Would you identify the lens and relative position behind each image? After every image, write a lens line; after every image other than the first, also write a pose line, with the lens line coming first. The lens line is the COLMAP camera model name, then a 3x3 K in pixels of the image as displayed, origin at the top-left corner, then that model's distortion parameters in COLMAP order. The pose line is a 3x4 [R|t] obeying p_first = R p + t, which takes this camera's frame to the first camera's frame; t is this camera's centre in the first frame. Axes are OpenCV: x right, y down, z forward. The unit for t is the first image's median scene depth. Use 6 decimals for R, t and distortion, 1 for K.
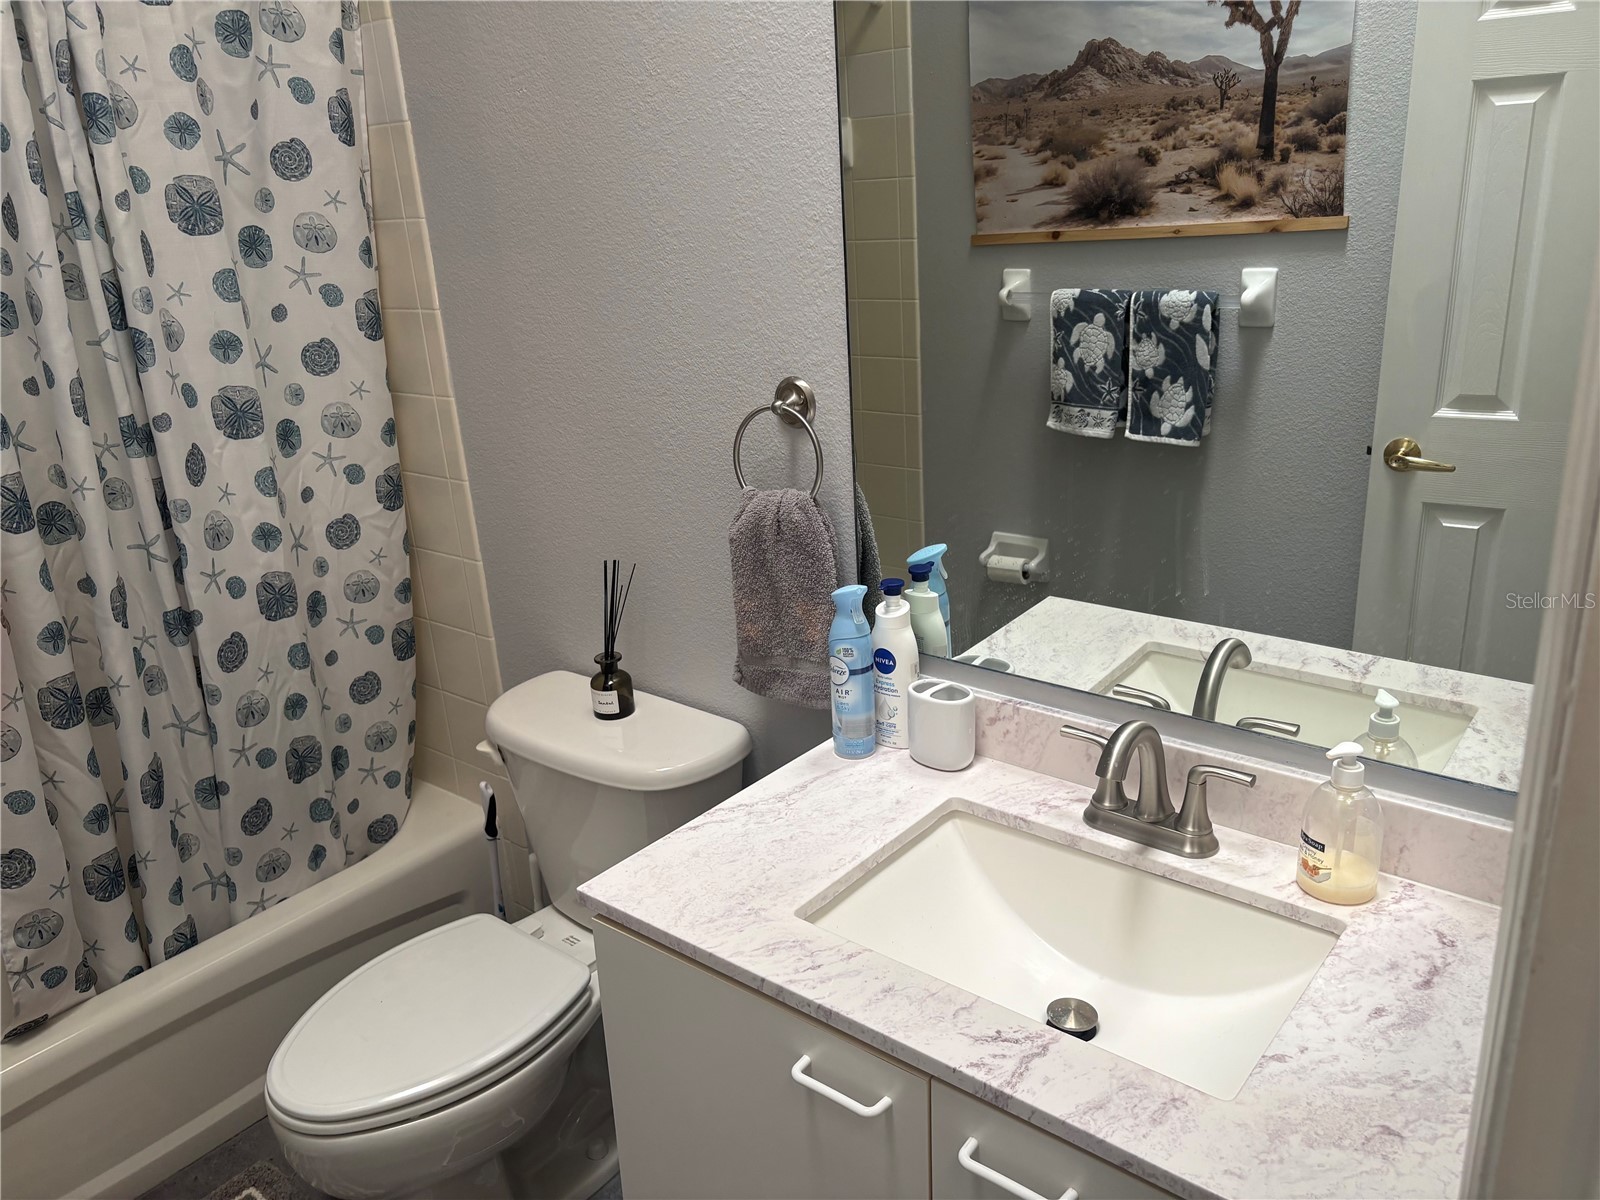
lens RADIAL K [[1210.1, 0, 806.0], [0, 1210.1, 596.8], [0, 0, 1]] dist [0.036898, -0.040821]
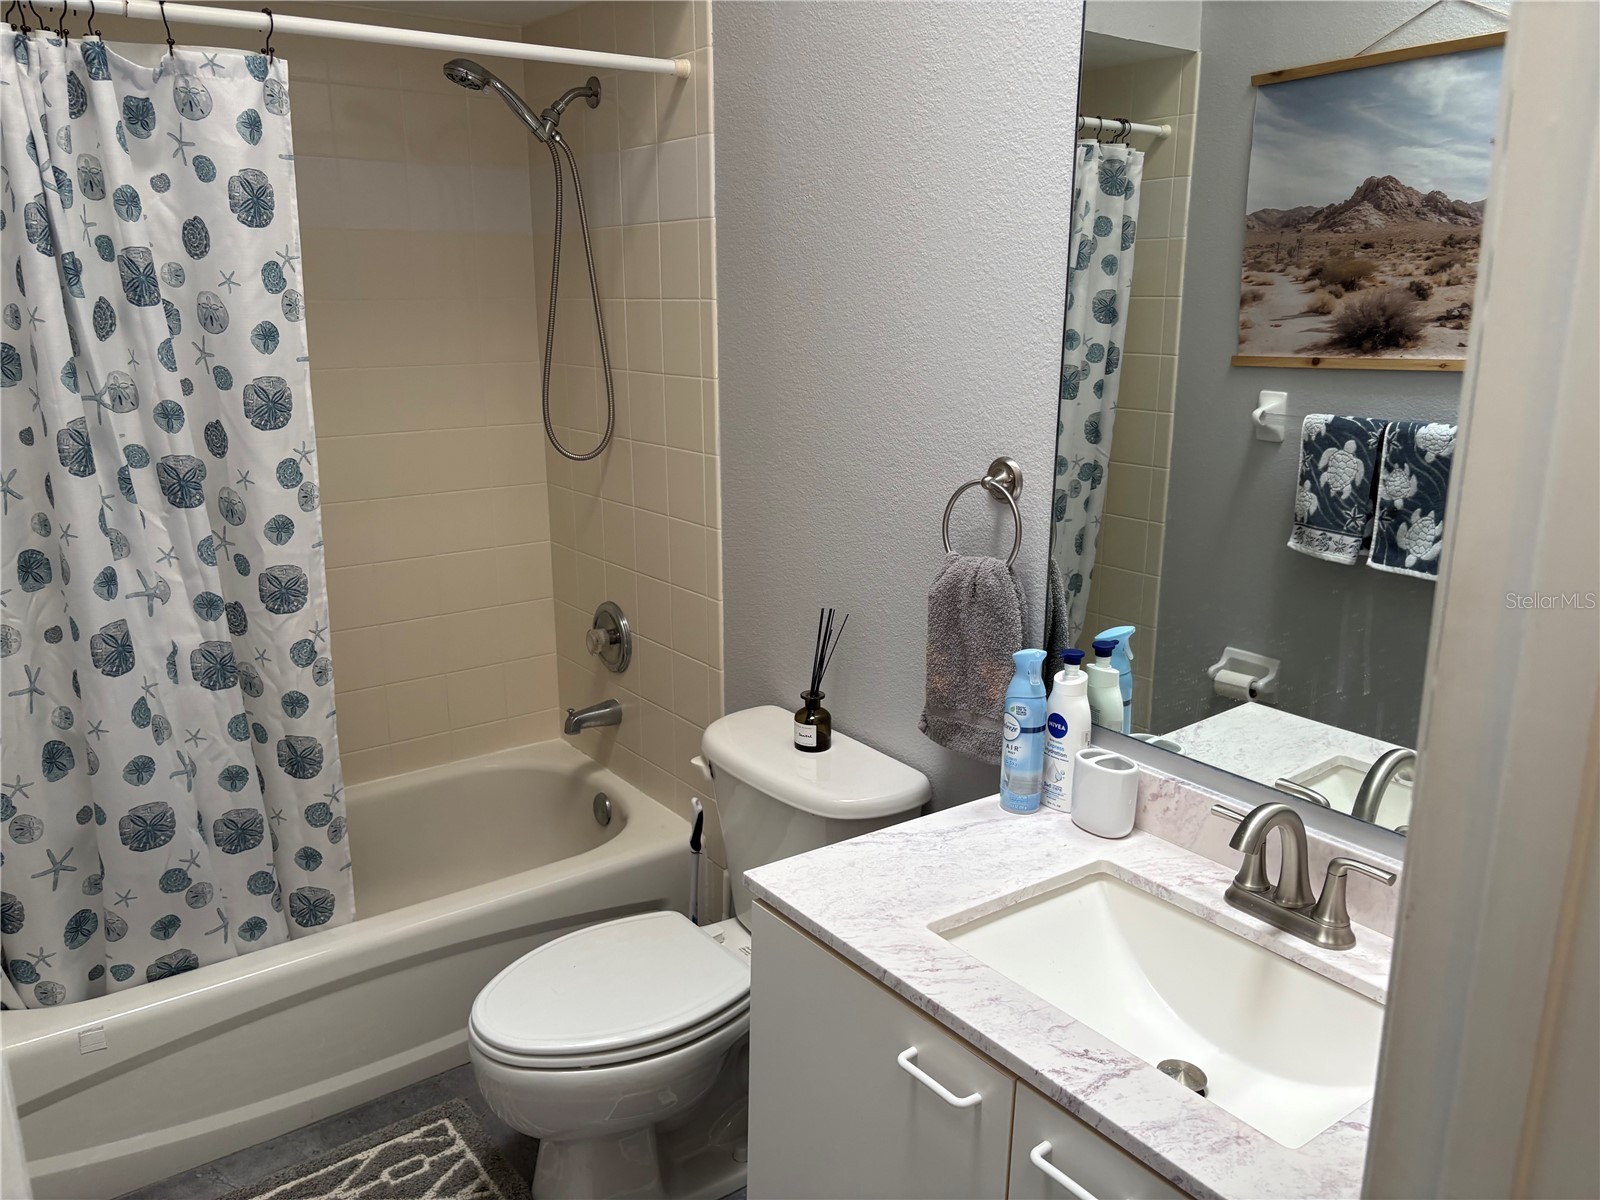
lens RADIAL K [[1210.1, 0, 808.1], [0, 1210.1, 598.3], [0, 0, 1]] dist [0.036898, -0.040821]
pose [[0.968720, 0.119836, -0.217303, 0.068901], [-0.137835, 0.988006, -0.069605, 0.045496], [0.206355, 0.097379, 0.973619, -0.094138]]
